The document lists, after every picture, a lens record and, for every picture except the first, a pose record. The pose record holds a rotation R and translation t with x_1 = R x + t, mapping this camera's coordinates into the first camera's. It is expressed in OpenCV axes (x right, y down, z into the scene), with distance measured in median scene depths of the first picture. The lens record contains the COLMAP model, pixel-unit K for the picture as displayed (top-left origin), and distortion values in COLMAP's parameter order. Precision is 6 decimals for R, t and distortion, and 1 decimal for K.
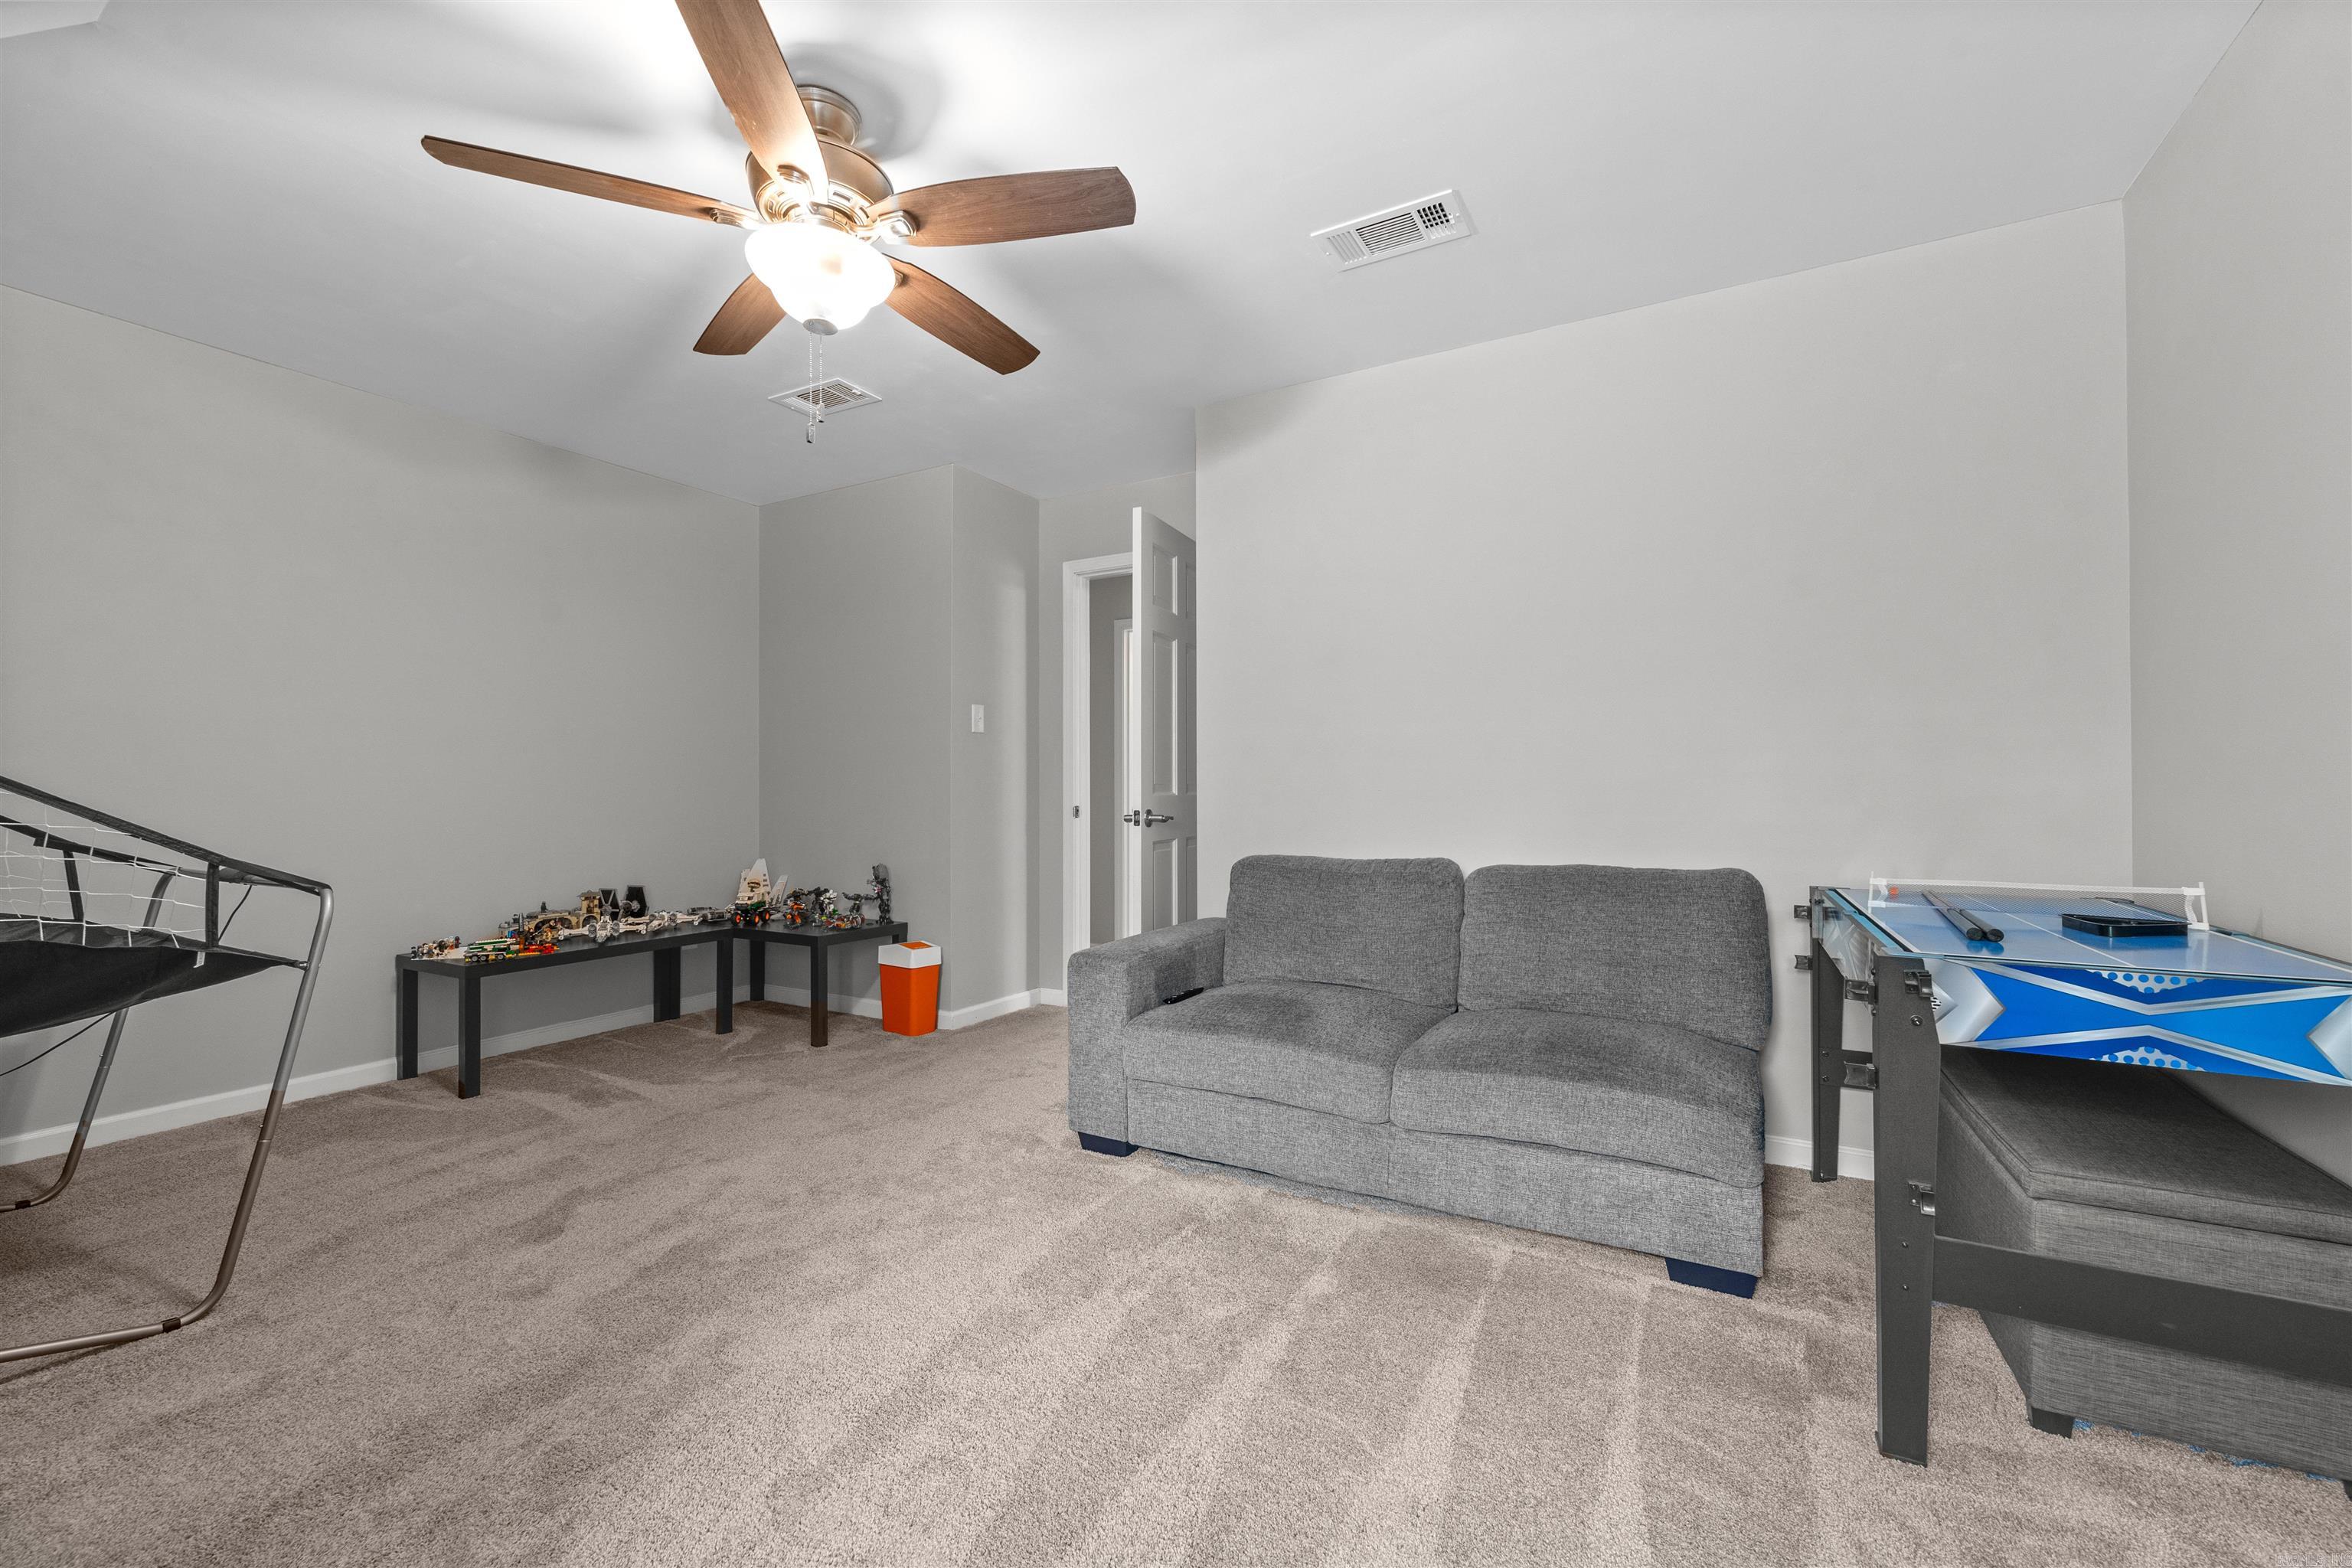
lens RADIAL K [[961.0, 0, 1166.4], [0, 961.0, 781.6], [0, 0, 1]] dist [0.005689, -0.002653]
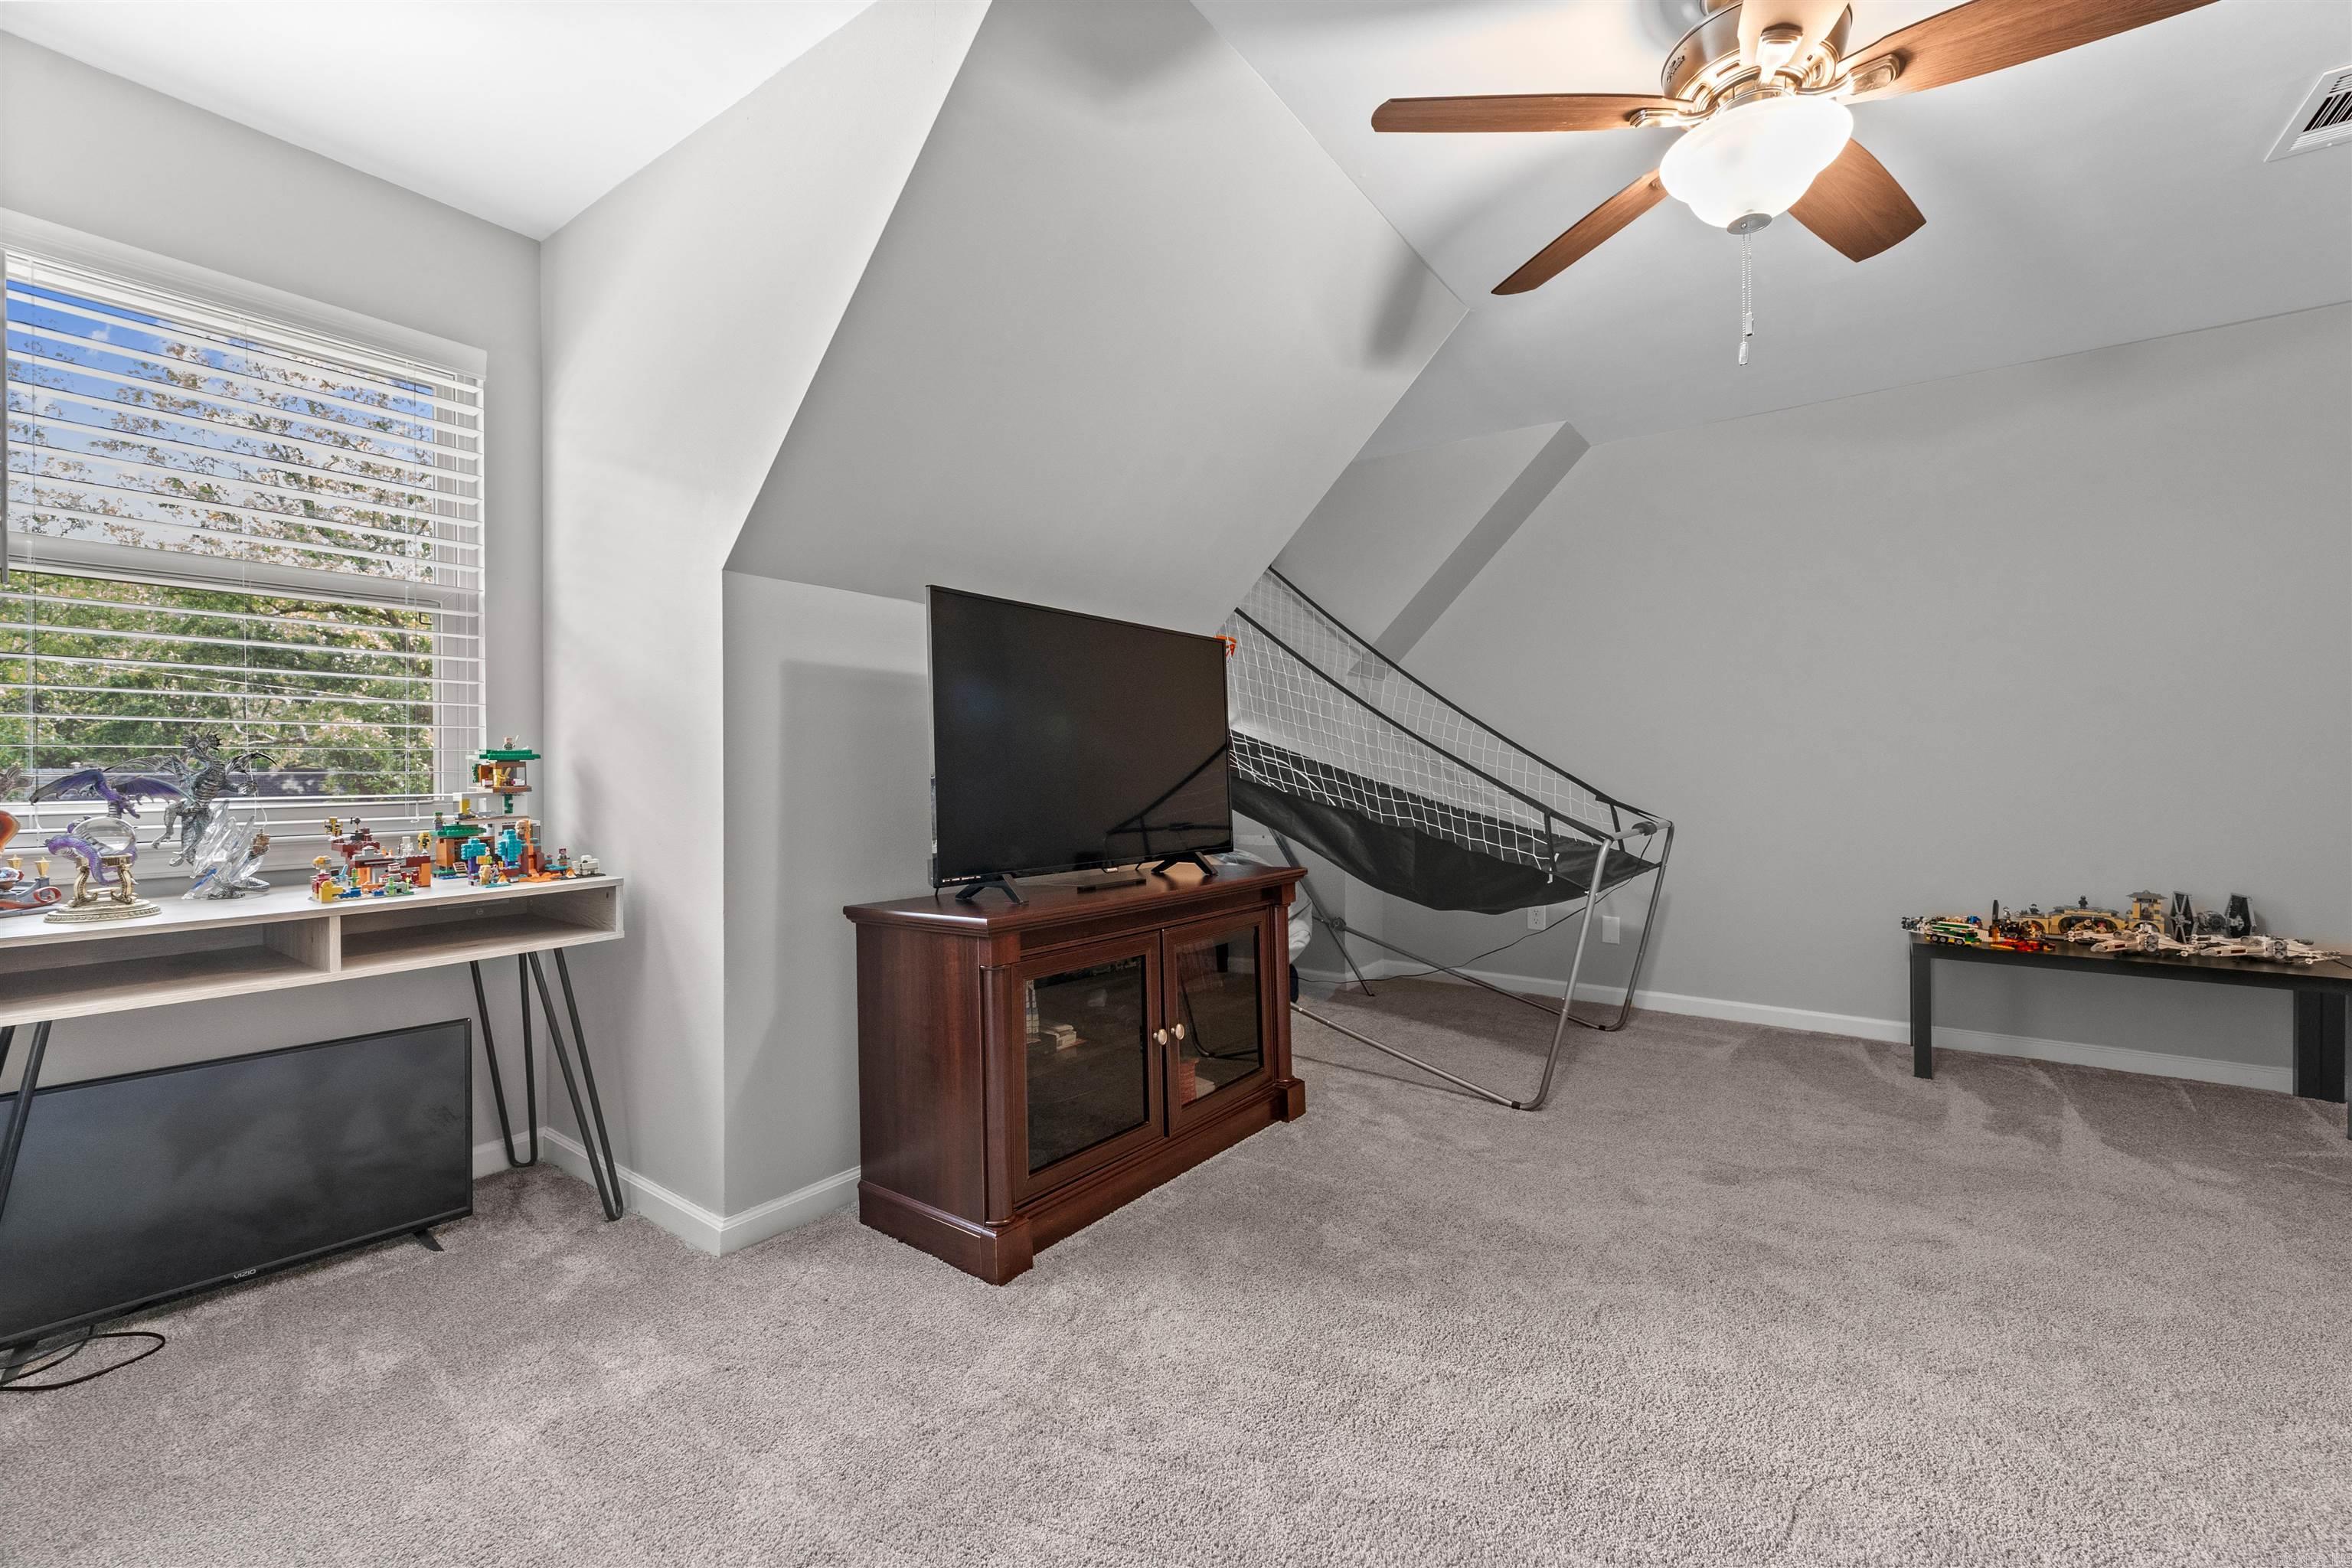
lens RADIAL K [[961.0, 0, 1168.5], [0, 961.0, 771.4], [0, 0, 1]] dist [0.005689, -0.002653]
pose [[-0.128451, 0.002761, -0.991712, 0.349770], [0.015253, 0.999883, 0.000808, 0.002375], [0.991599, -0.015023, -0.128478, 0.370185]]
